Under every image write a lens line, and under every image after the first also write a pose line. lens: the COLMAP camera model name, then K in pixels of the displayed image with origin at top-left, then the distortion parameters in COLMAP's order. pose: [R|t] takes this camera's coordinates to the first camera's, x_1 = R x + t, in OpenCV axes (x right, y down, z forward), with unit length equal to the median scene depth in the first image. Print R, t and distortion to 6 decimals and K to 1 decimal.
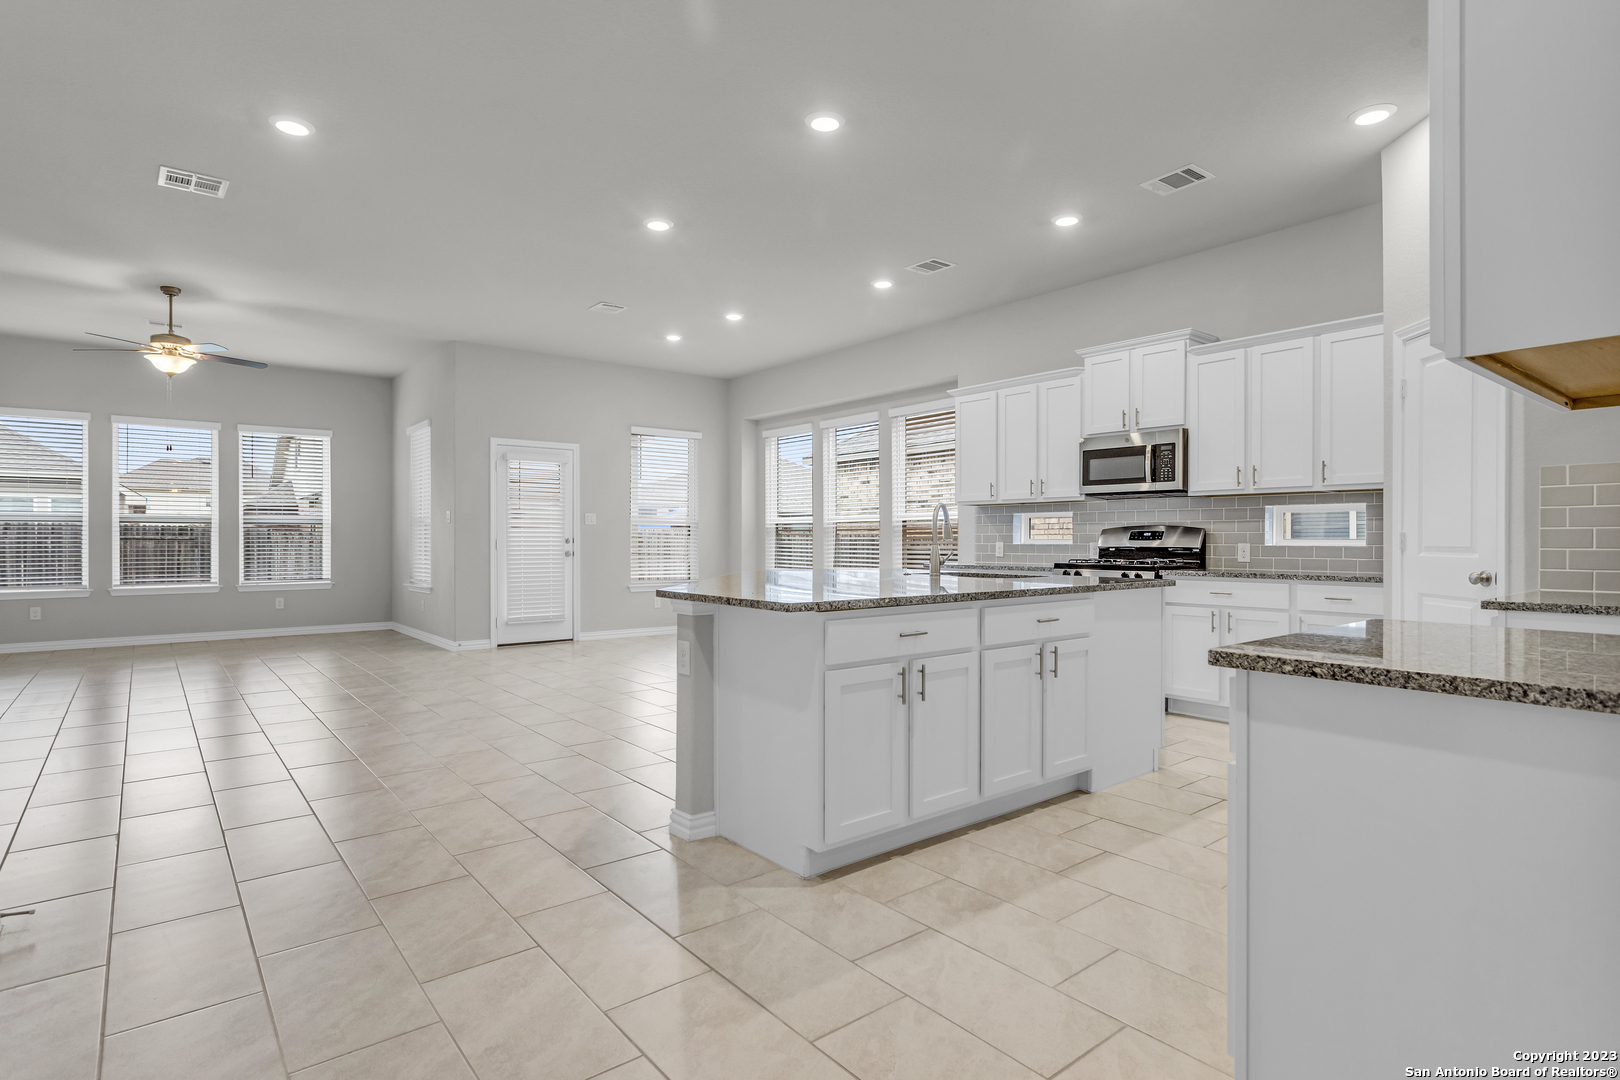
lens RADIAL K [[825.4, 0, 808.0], [0, 825.4, 542.9], [0, 0, 1]] dist [-0.003781, 0.004483]
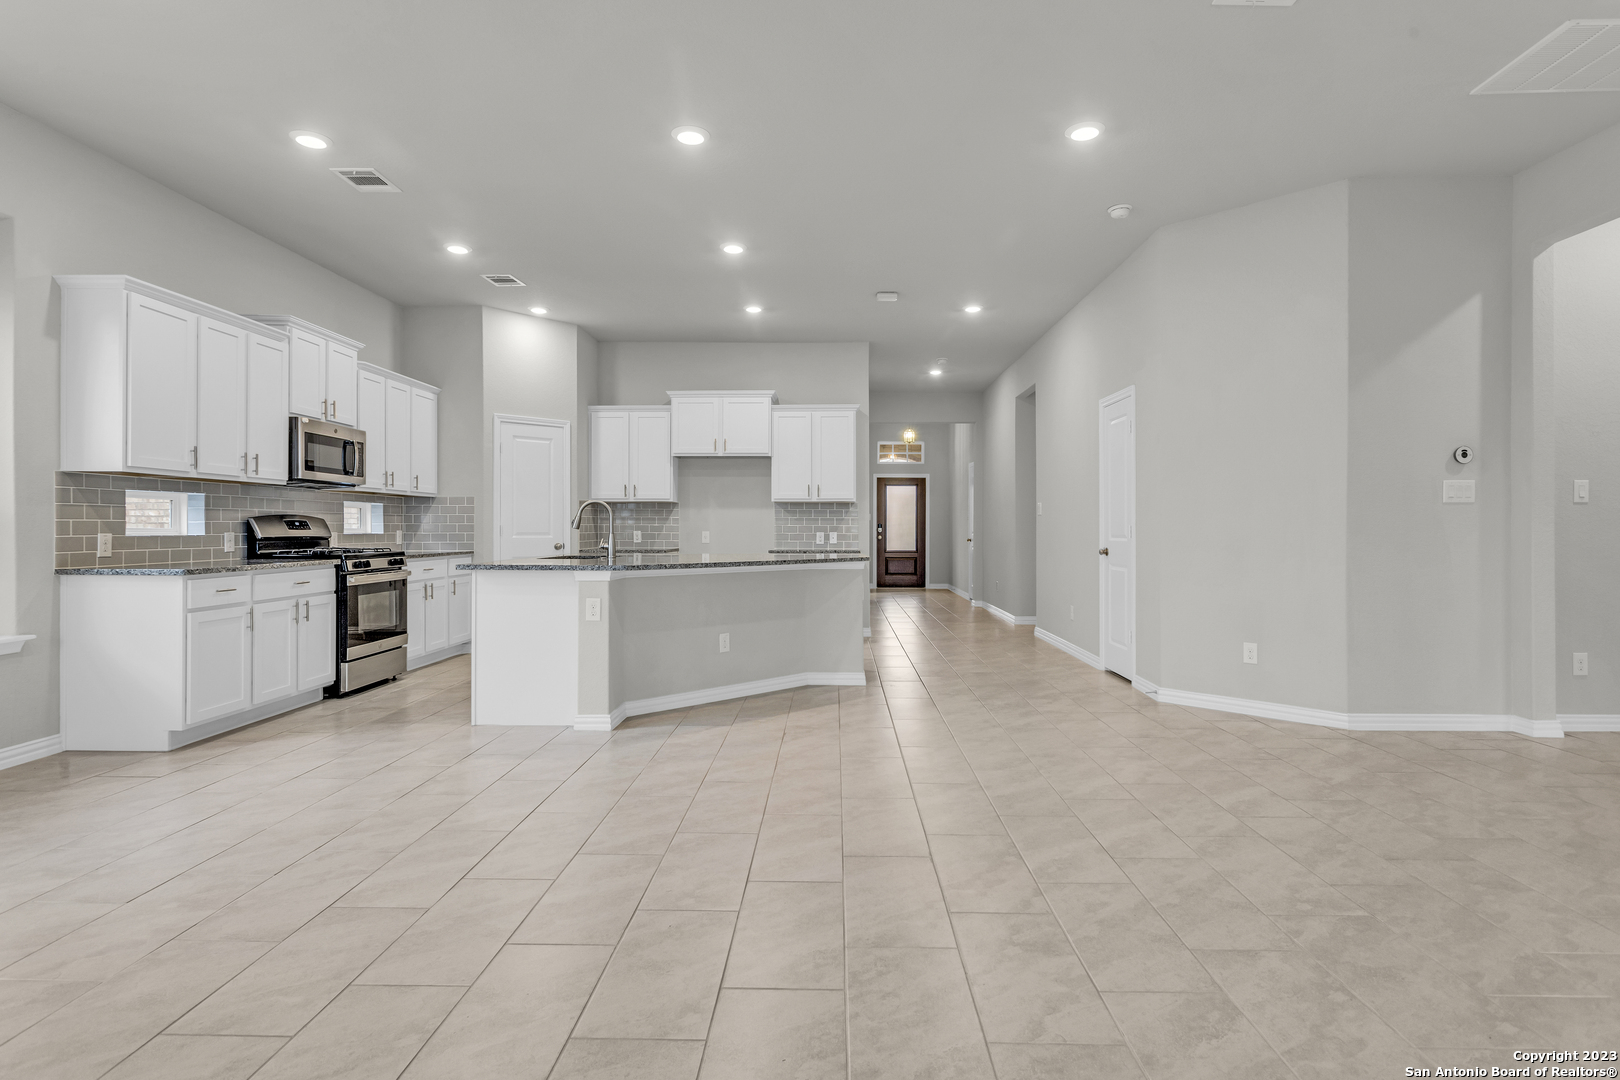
lens RADIAL K [[825.4, 0, 813.6], [0, 825.4, 527.1], [0, 0, 1]] dist [-0.003781, 0.004483]
pose [[-0.763822, 0.000322, 0.645427, -0.552863], [0.001472, 0.999998, 0.001244, -0.005337], [-0.645425, 0.001900, -0.763821, 1.078569]]
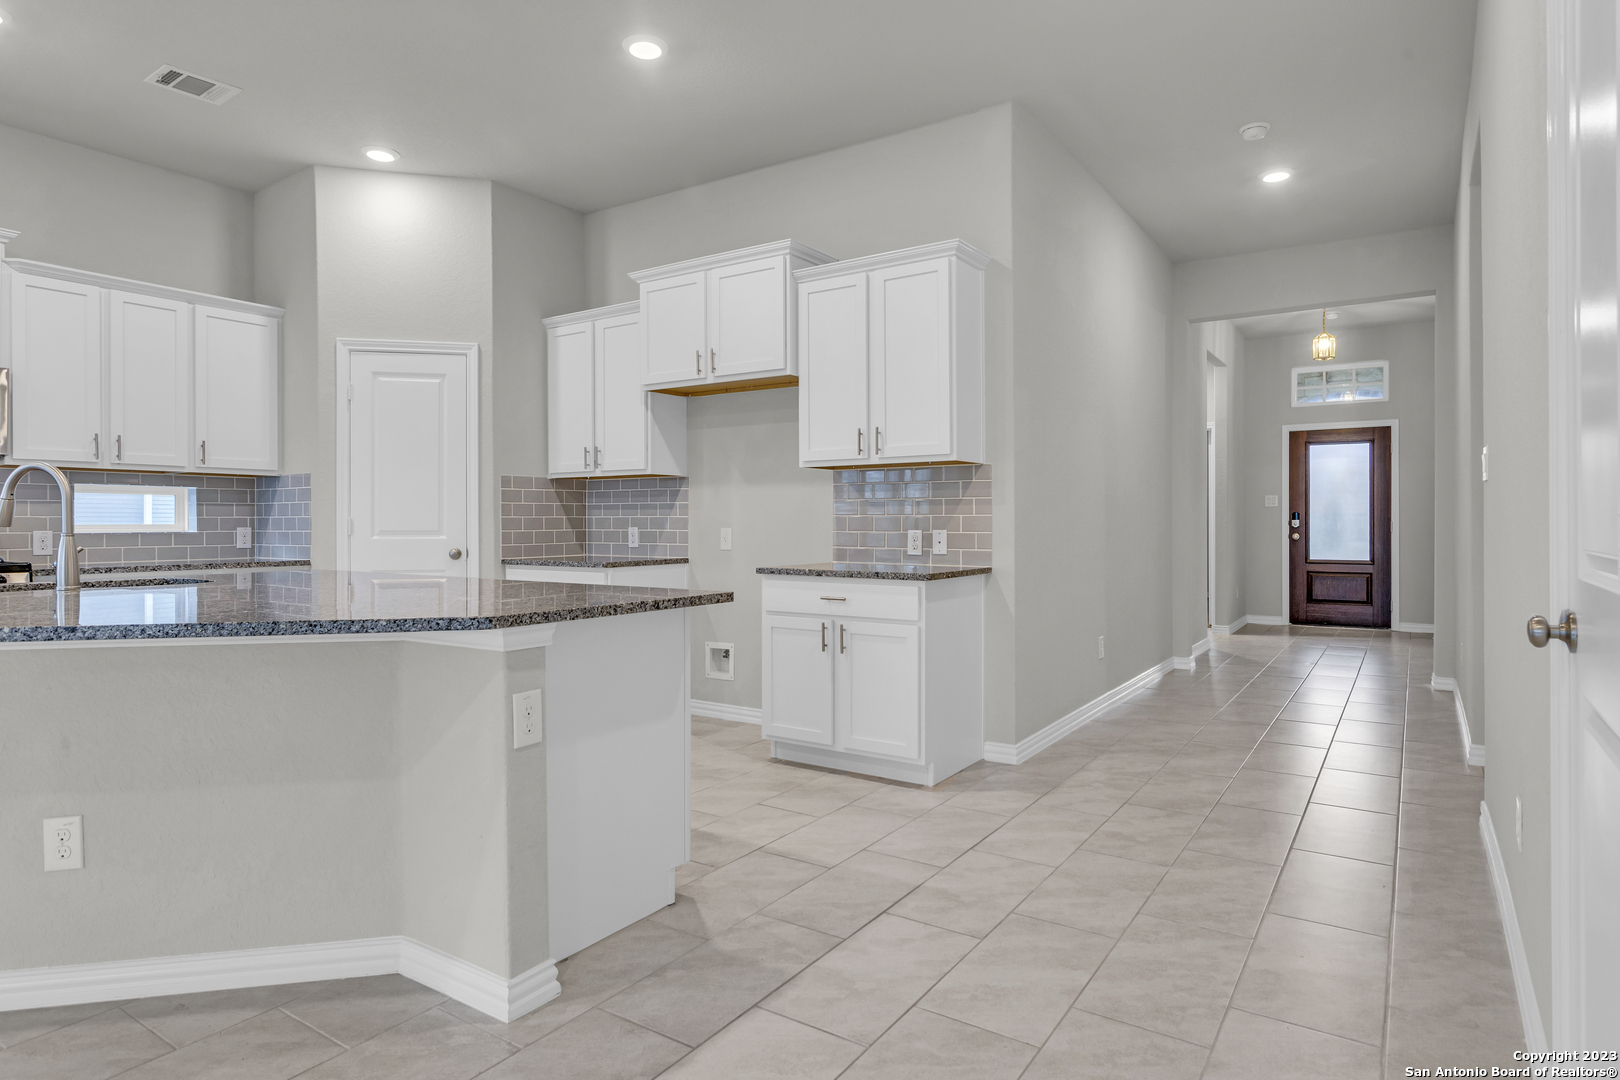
lens RADIAL K [[906.3, 0, 813.6], [0, 906.3, 524.9], [0, 0, 1]] dist [-0.014643, 0.009990]
pose [[-0.301400, -0.001839, 0.953496, -0.362254], [0.006051, 0.999974, 0.003841, -0.002638], [-0.953478, 0.006927, -0.301381, 0.422538]]
